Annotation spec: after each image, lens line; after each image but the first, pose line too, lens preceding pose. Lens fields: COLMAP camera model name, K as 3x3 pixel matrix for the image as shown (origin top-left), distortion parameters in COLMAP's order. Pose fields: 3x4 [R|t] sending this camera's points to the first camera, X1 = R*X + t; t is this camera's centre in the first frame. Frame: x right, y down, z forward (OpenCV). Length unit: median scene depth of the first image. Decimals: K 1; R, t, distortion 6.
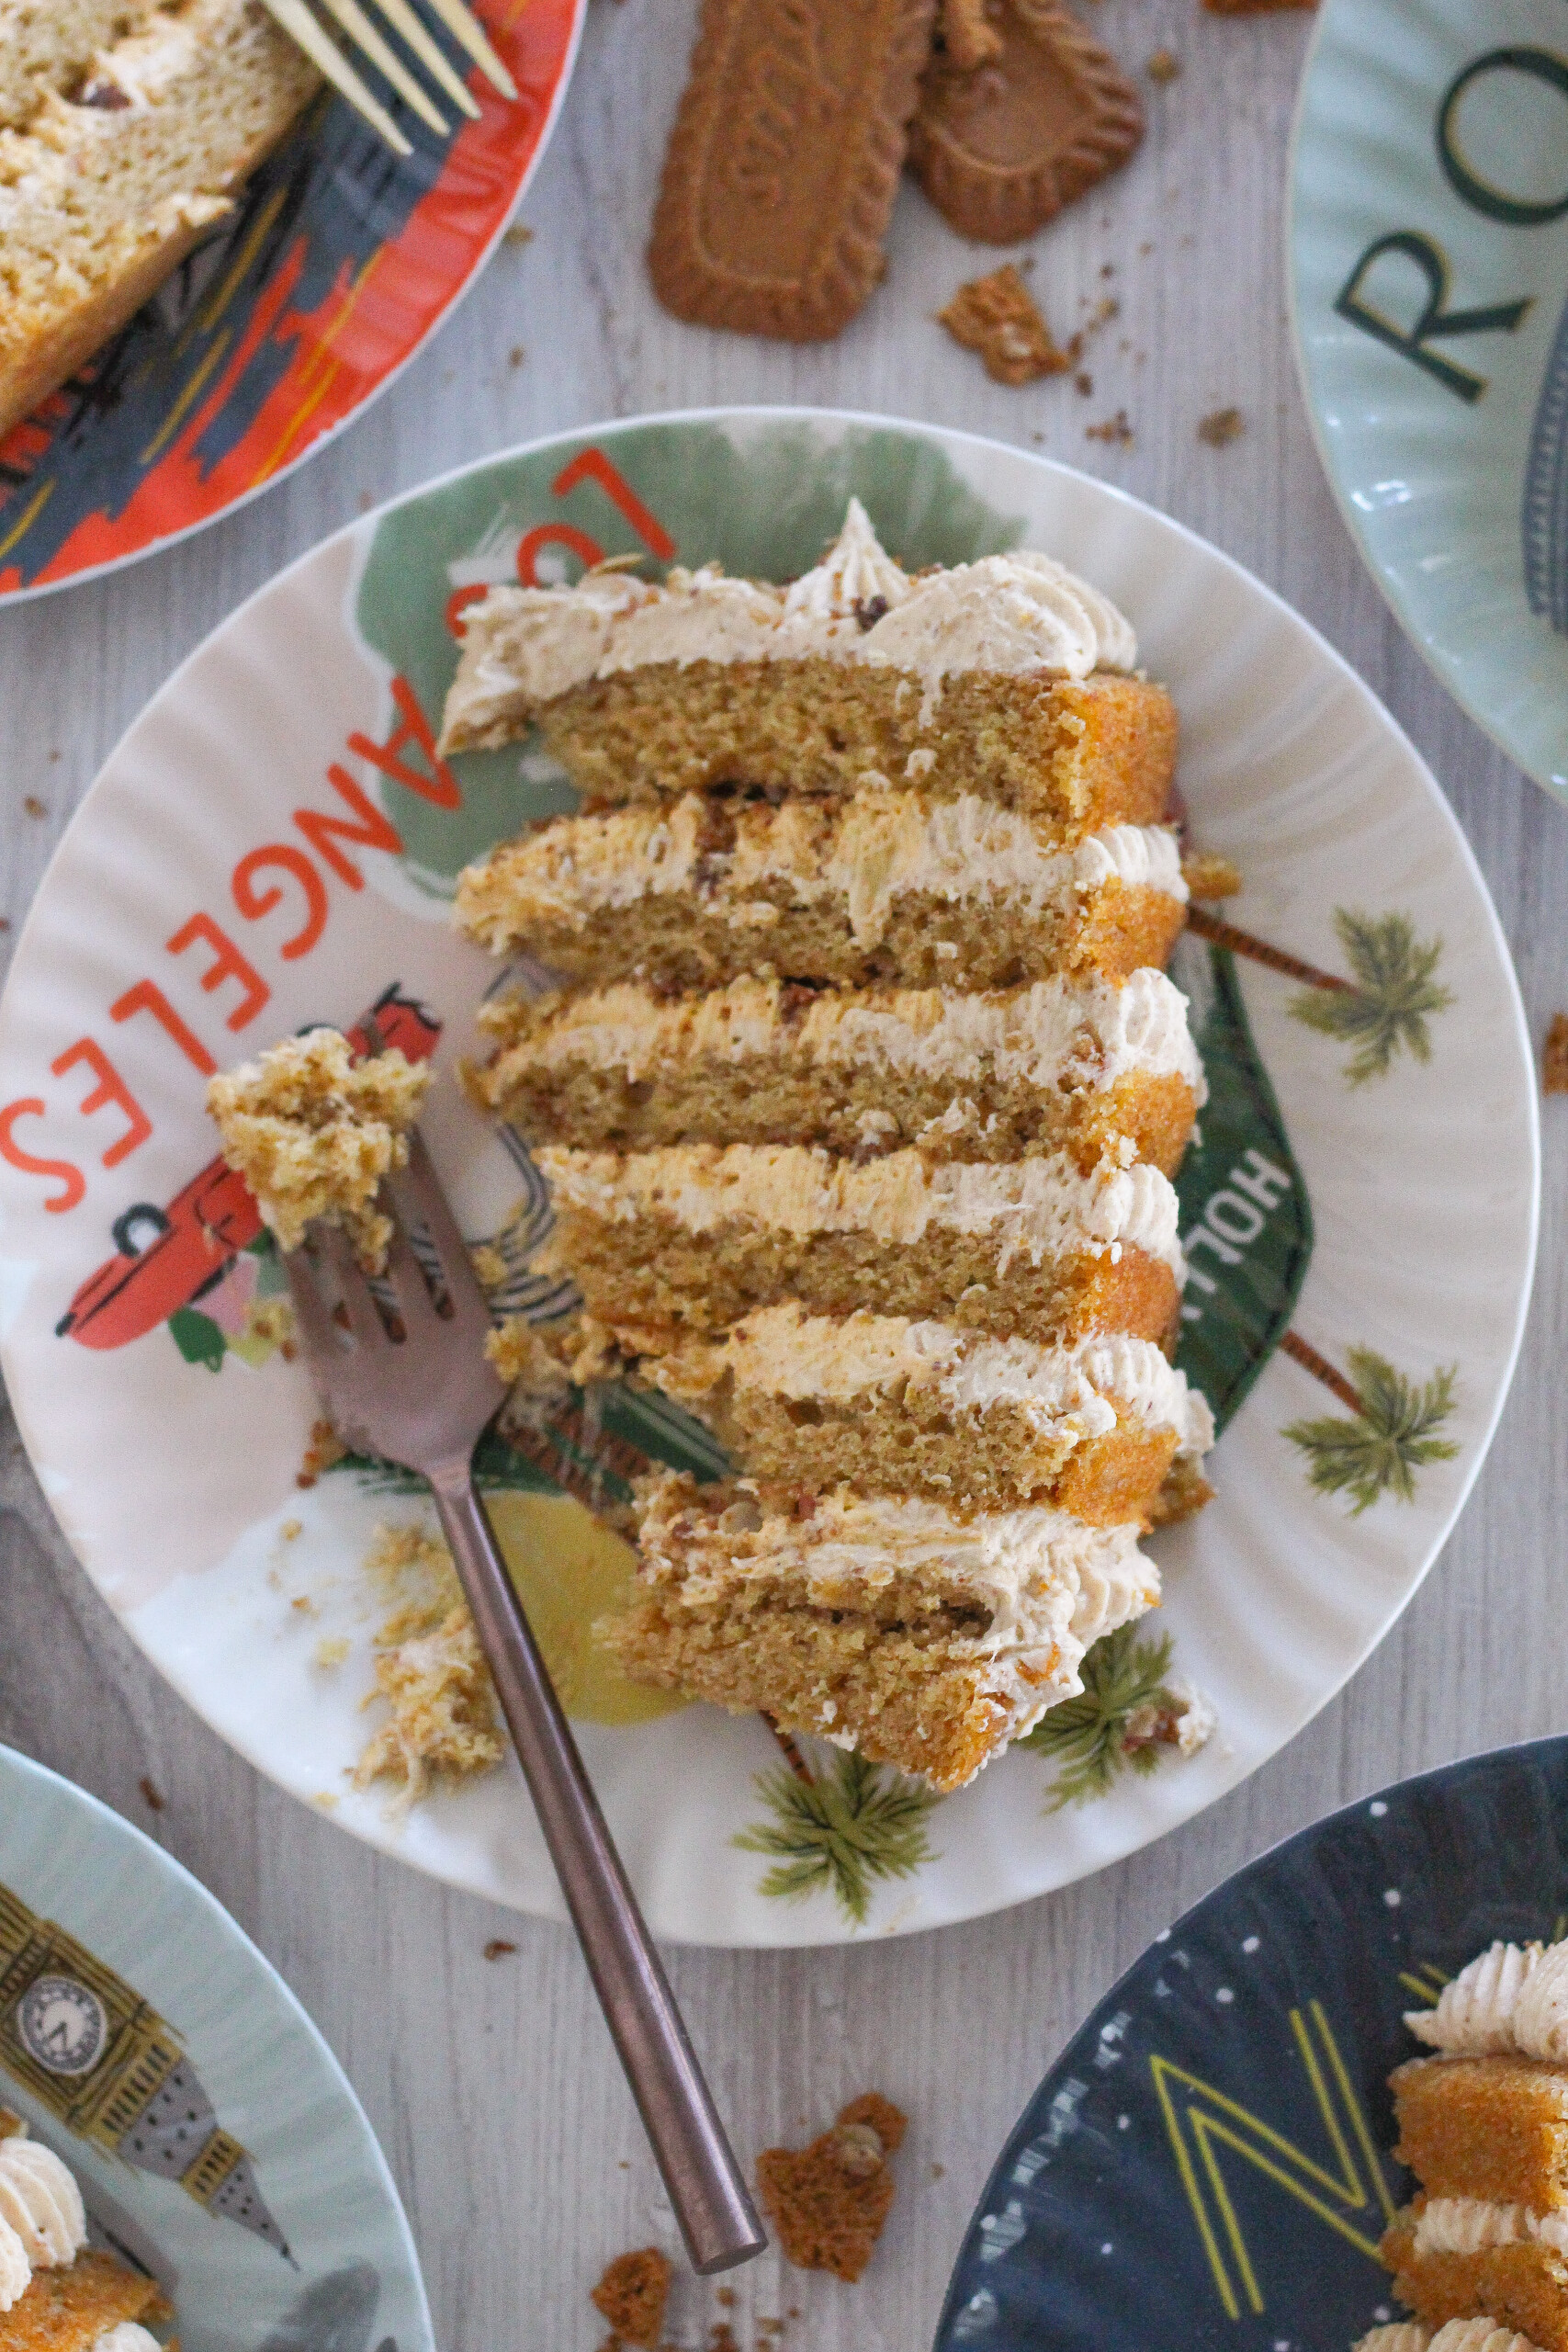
lens RADIAL K [[5668.7, 0, 791.9], [0, 5668.7, 1164.9], [0, 0, 1]] dist [-0.128410, 0.000000]
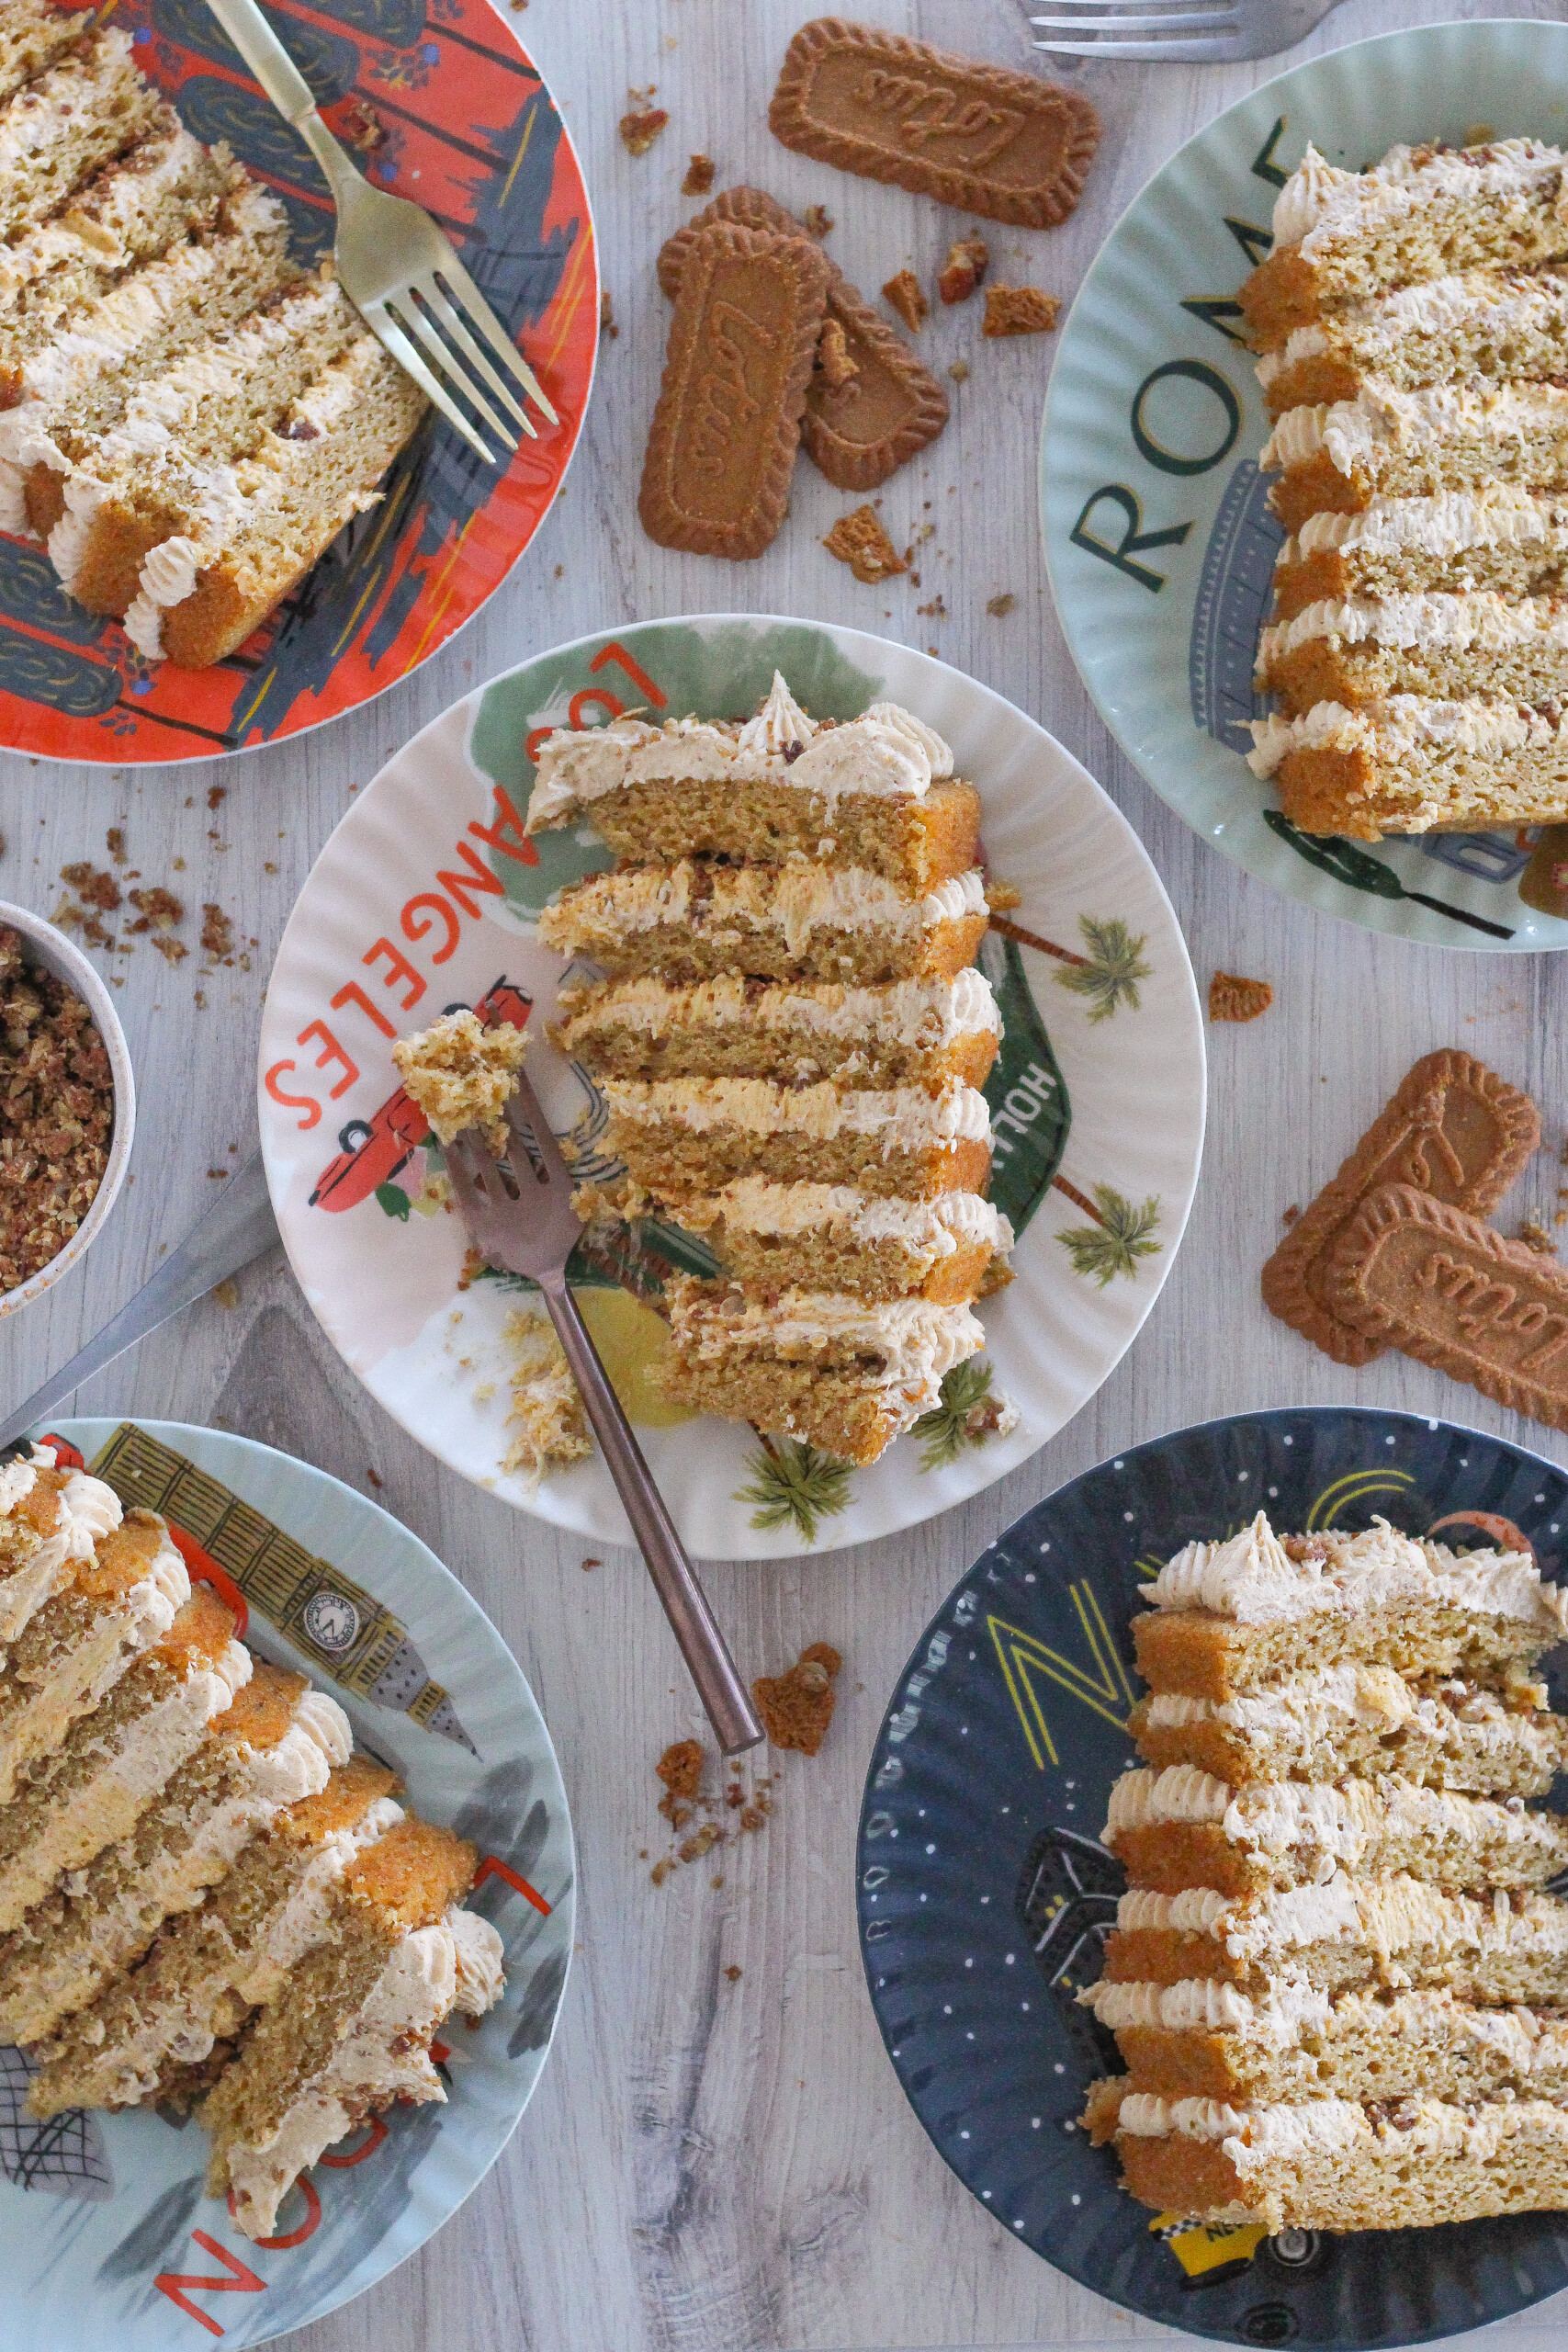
lens RADIAL K [[5668.7, 0, 779.7], [0, 5668.7, 1181.6], [0, 0, 1]] dist [-0.128410, 0.000000]
pose [[0.998780, -0.034790, 0.035053, -0.051070], [0.030980, 0.994103, 0.103922, -0.143114], [-0.038462, -0.102710, 0.993968, -0.638058]]
